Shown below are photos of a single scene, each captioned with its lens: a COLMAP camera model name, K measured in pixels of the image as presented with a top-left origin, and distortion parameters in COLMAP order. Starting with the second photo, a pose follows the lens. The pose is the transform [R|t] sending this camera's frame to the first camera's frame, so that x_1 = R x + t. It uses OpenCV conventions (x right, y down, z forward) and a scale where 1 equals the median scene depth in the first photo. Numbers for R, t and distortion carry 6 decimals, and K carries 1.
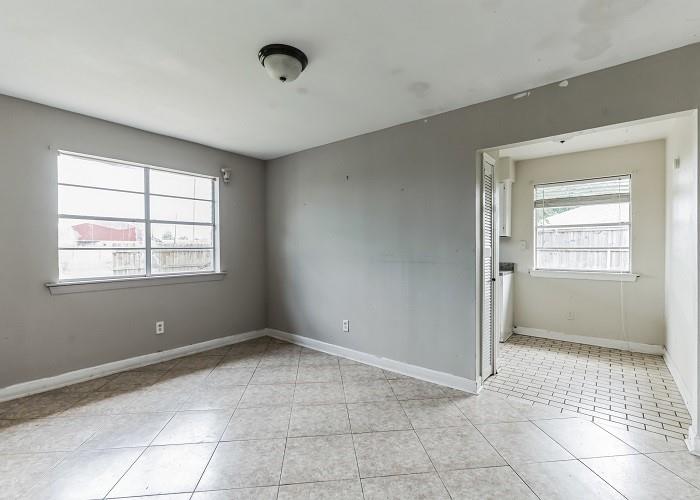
lens RADIAL K [[320.4, 0, 347.3], [0, 320.4, 248.2], [0, 0, 1]] dist [-0.009998, 0.000427]
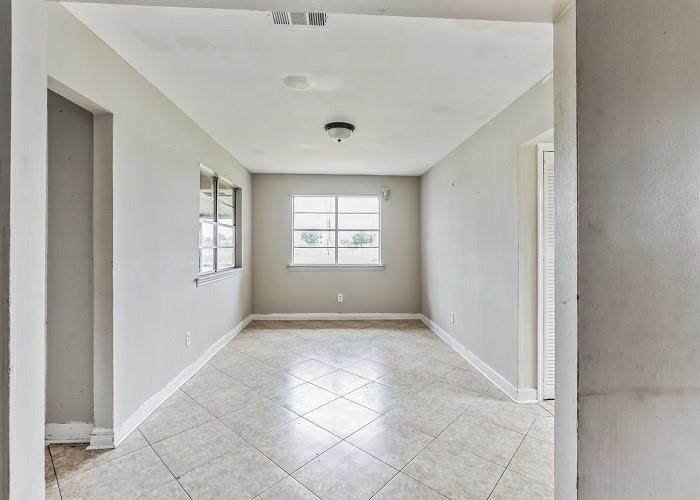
lens RADIAL K [[314.6, 0, 350.4], [0, 314.6, 246.0], [0, 0, 1]] dist [-0.000299, 0.000342]
pose [[0.666153, 0.002234, -0.745812, 0.601564], [-0.006218, 0.999977, -0.002559, -0.002559], [0.745790, 0.006342, 0.666151, 0.004035]]
